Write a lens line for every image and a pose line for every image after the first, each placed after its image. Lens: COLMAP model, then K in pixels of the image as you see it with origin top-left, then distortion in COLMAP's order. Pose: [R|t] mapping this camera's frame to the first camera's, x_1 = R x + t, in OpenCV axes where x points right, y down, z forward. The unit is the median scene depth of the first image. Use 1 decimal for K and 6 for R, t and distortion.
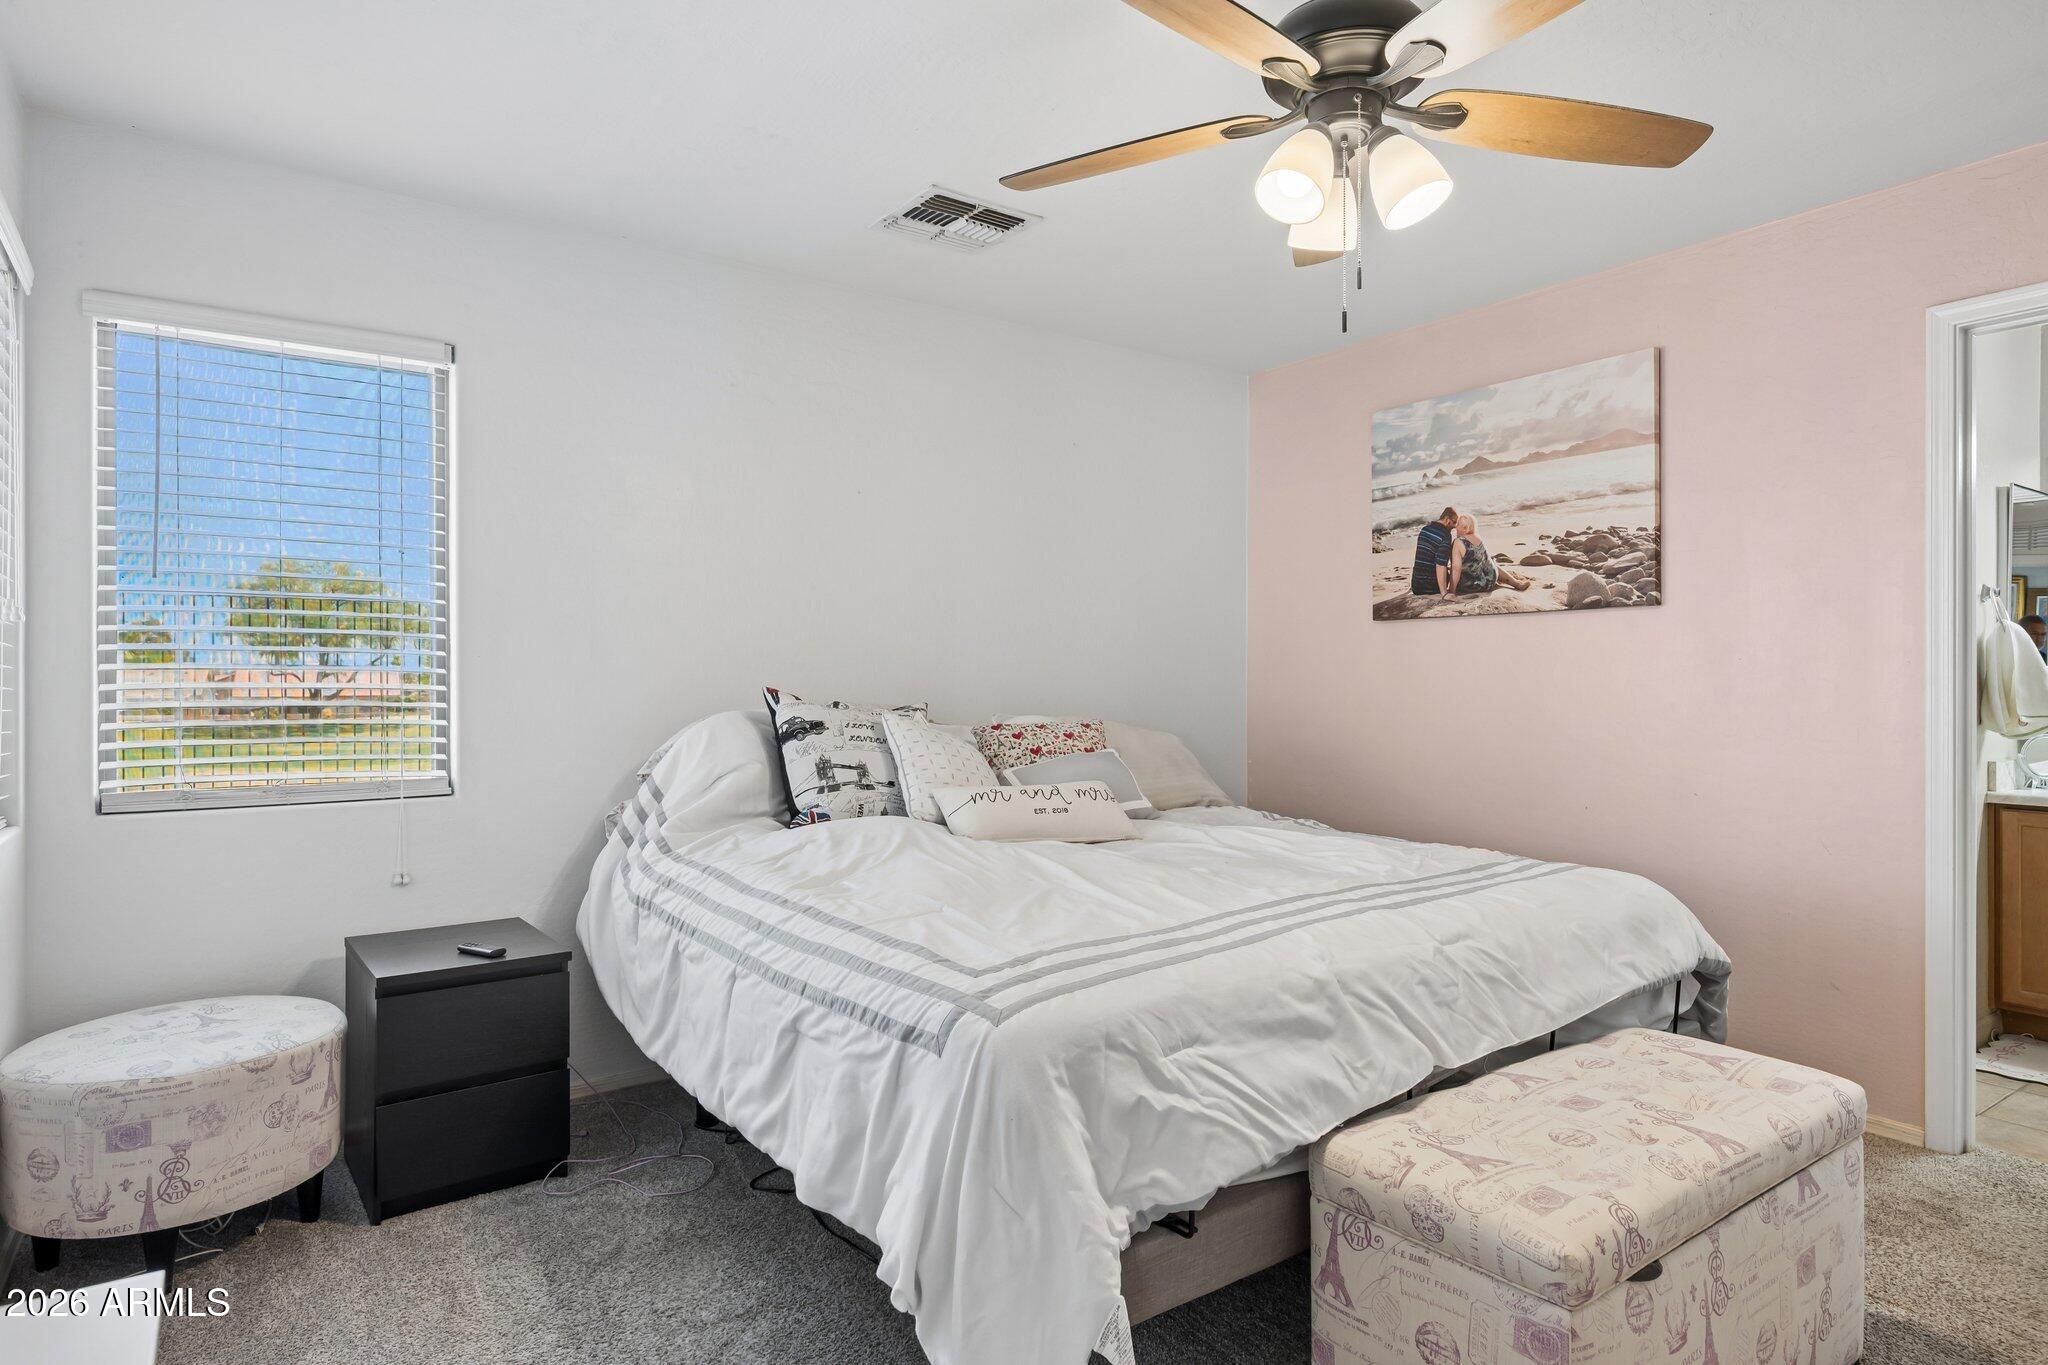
lens RADIAL K [[1139.1, 0, 1027.5], [0, 1139.1, 681.4], [0, 0, 1]] dist [-0.004868, 0.002296]
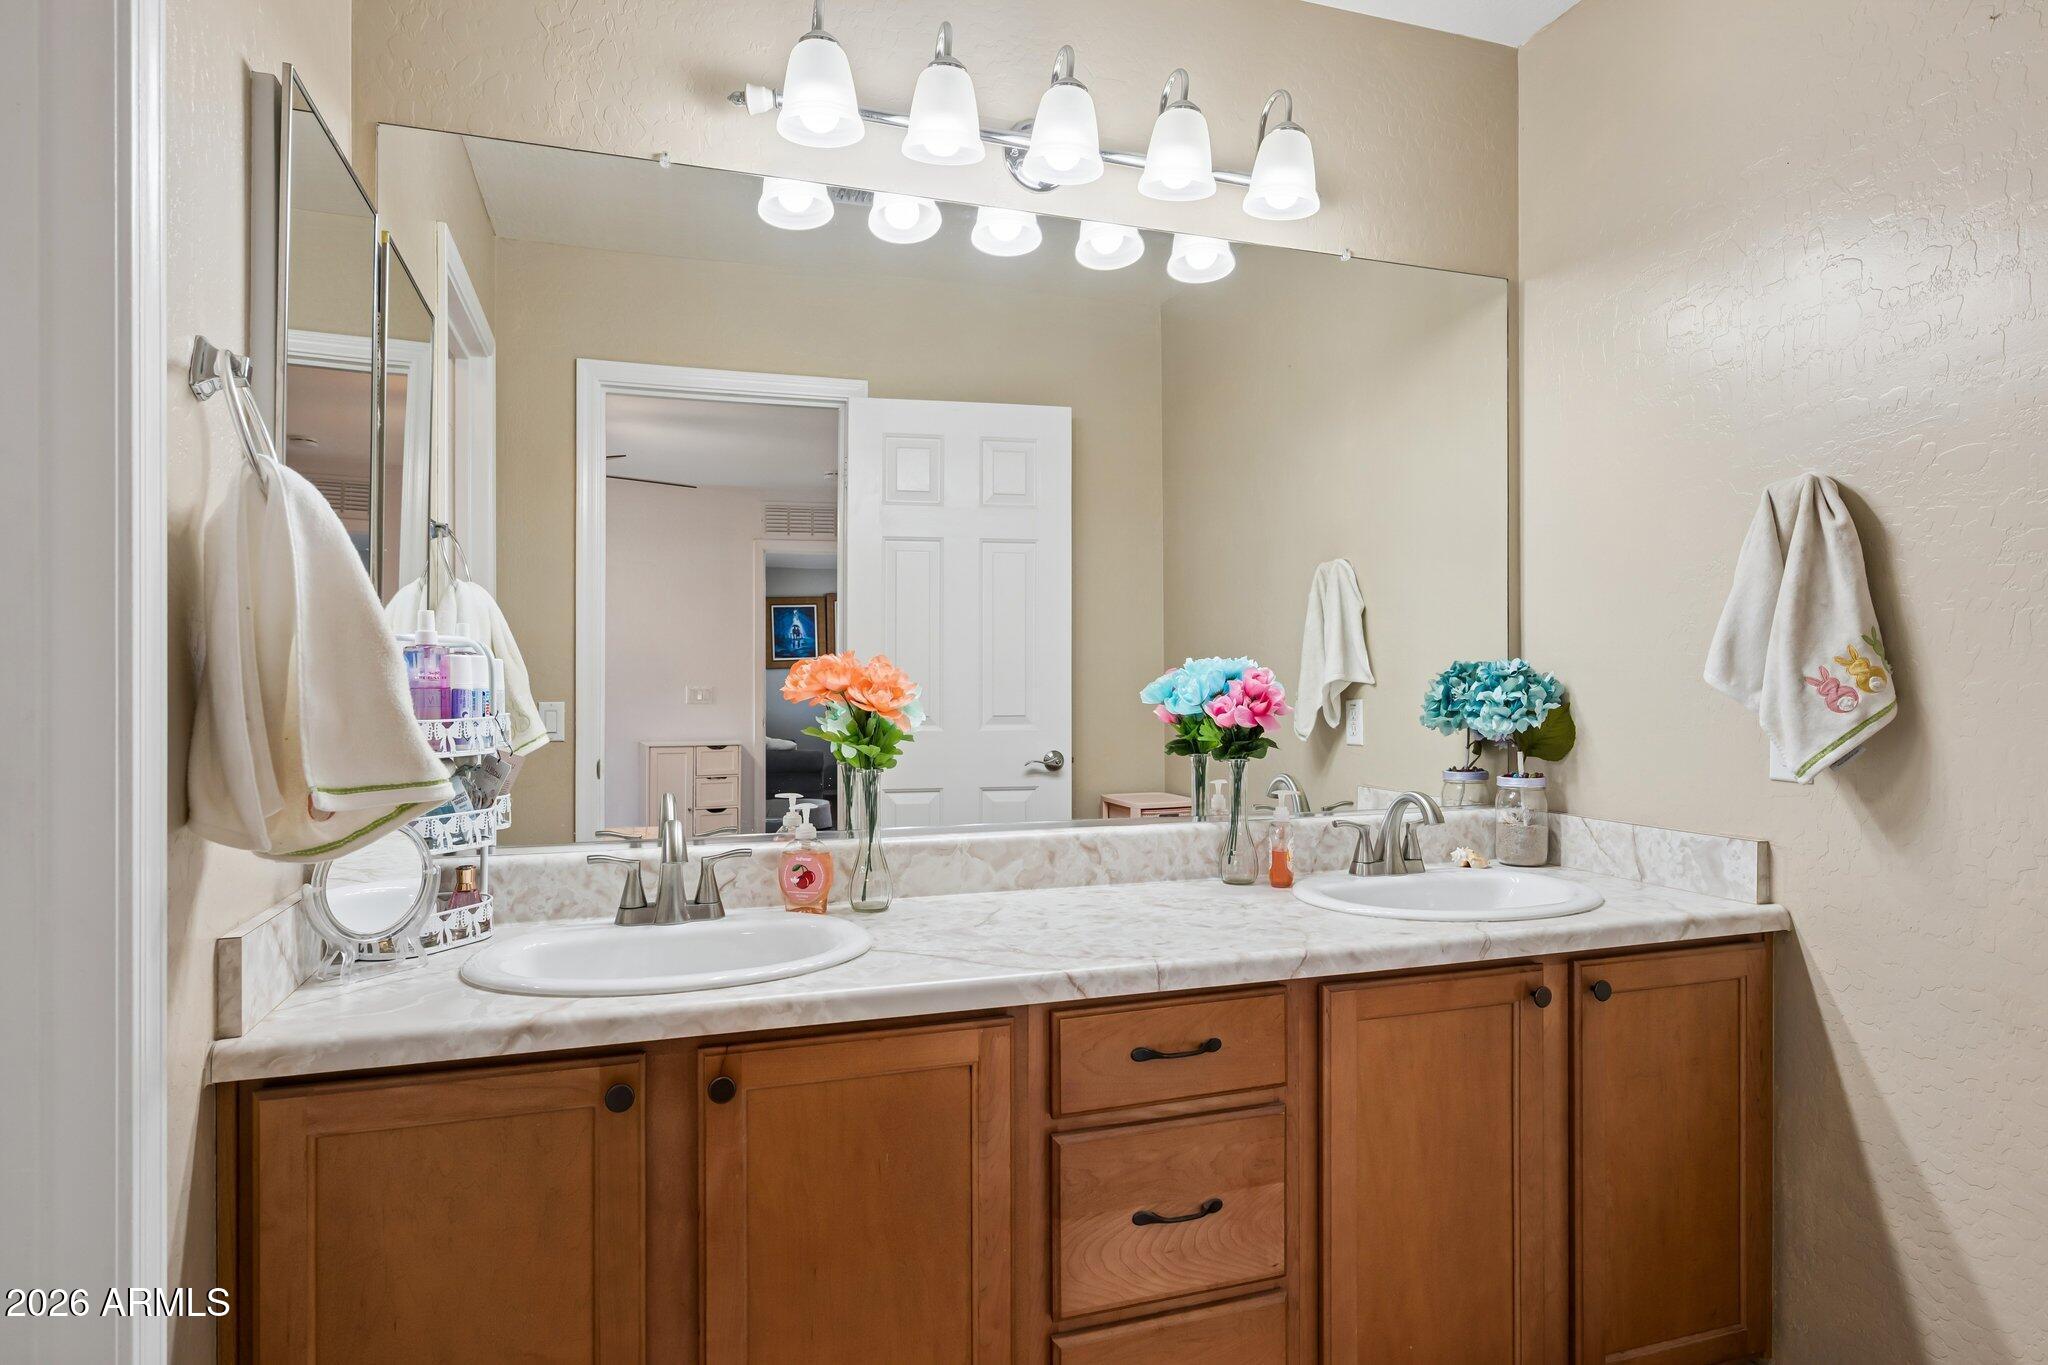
lens RADIAL K [[1139.1, 0, 1020.6], [0, 1139.1, 671.3], [0, 0, 1]] dist [-0.004868, 0.002296]
pose [[0.278795, -0.009148, 0.960307, 0.626586], [-0.006038, 0.999918, 0.011278, -0.004483], [-0.960332, -0.008943, 0.278717, 0.724192]]
